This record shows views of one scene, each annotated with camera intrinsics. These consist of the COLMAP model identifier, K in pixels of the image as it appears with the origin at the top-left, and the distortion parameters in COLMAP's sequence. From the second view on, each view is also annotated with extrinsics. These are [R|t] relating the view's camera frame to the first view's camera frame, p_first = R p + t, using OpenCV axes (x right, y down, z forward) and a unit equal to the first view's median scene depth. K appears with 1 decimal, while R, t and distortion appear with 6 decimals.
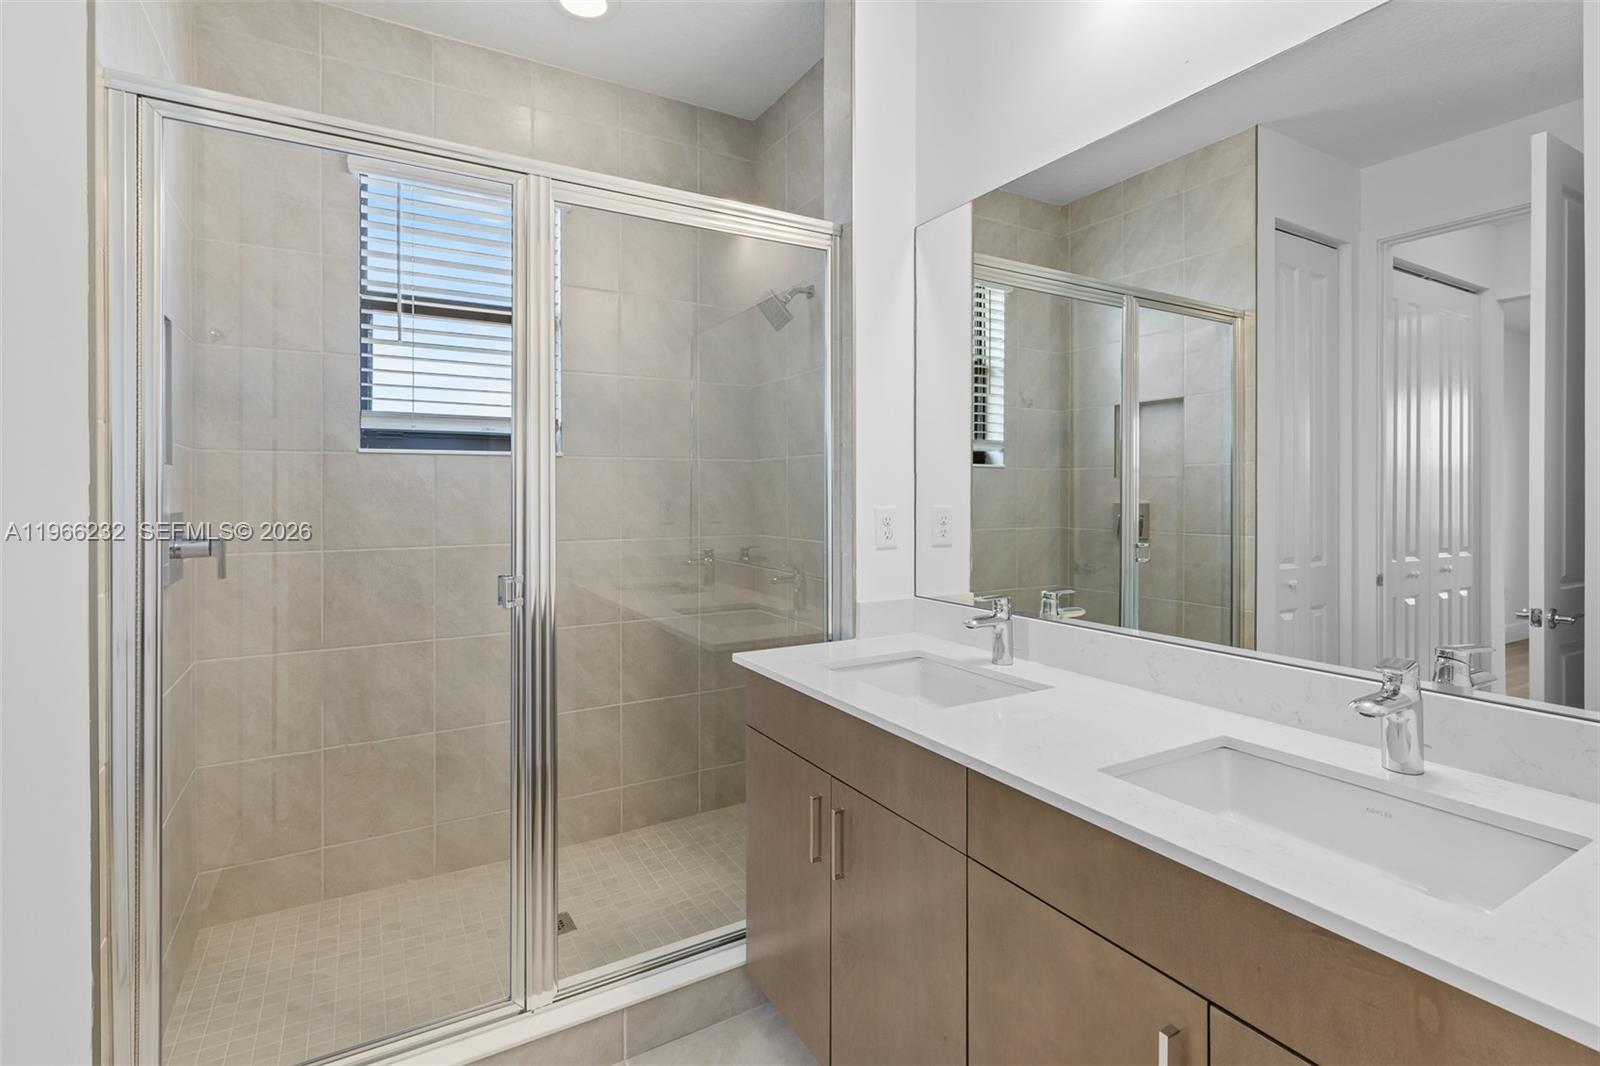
lens RADIAL K [[754.9, 0, 800.2], [0, 754.9, 522.2], [0, 0, 1]] dist [-0.001072, -0.000059]
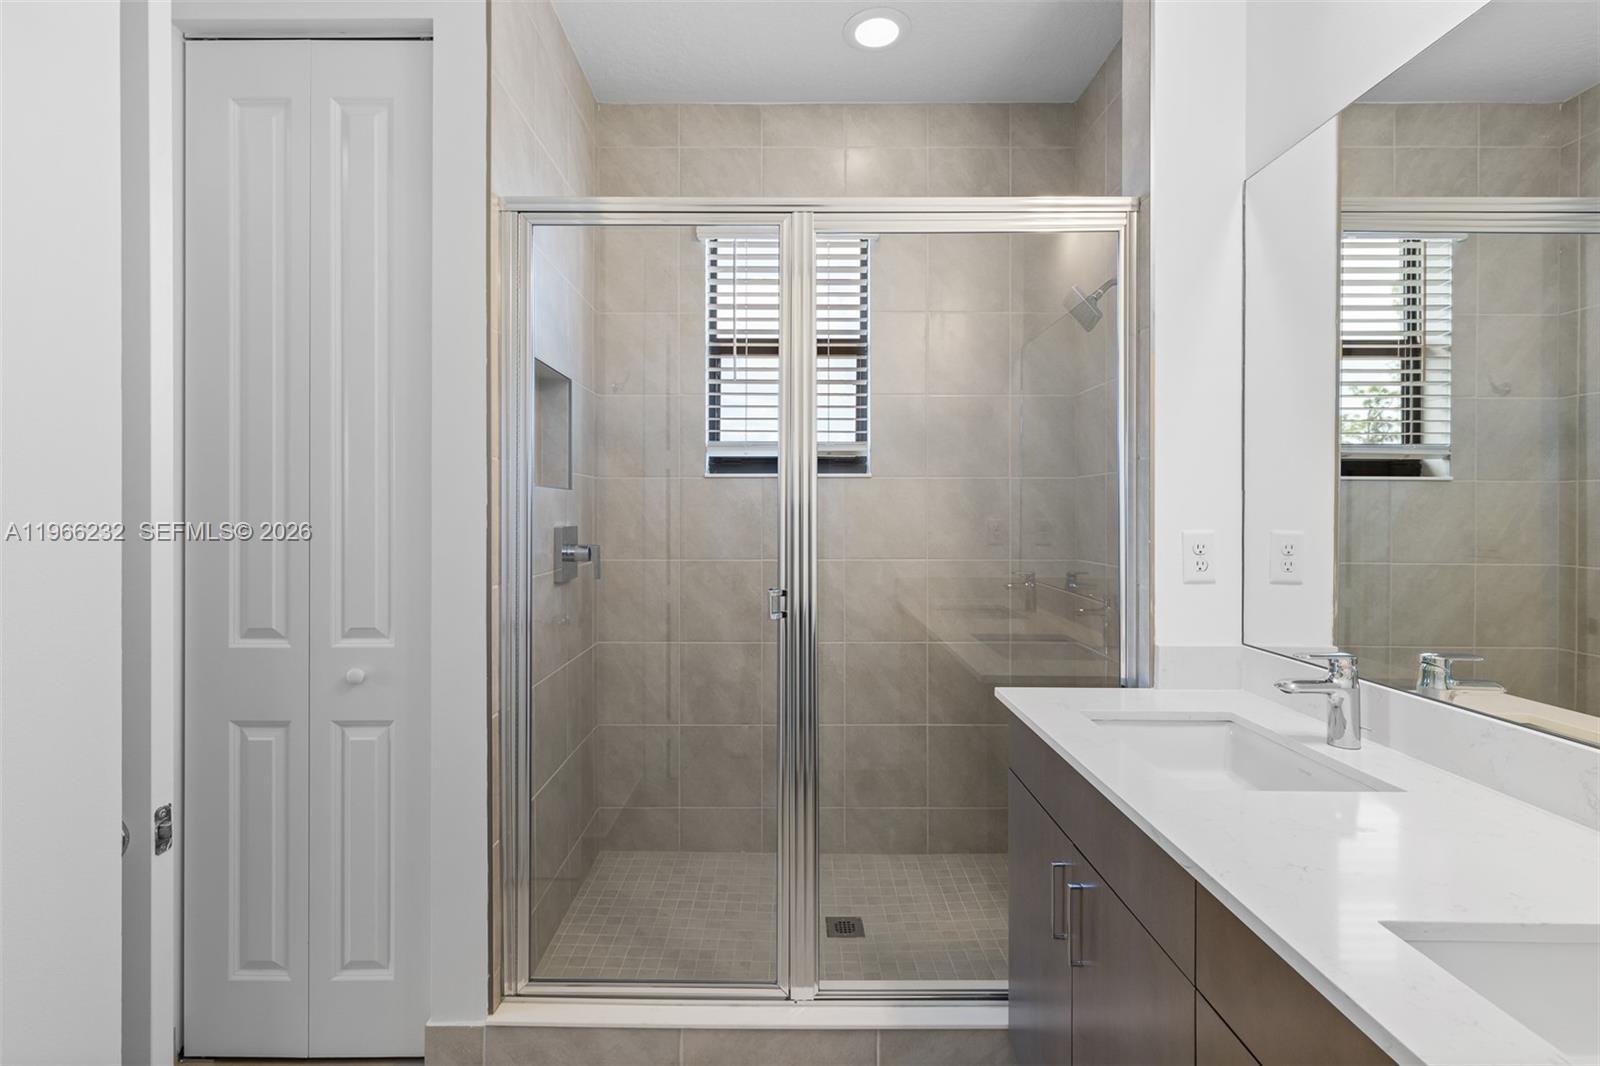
lens RADIAL K [[747.5, 0, 800.0], [0, 747.5, 537.7], [0, 0, 1]] dist [-0.000717, 0.000202]
pose [[0.859733, 0.021424, -0.510295, 0.137431], [-0.024040, 0.999710, 0.001469, -0.003606], [0.510178, 0.011005, 0.859998, 0.074737]]
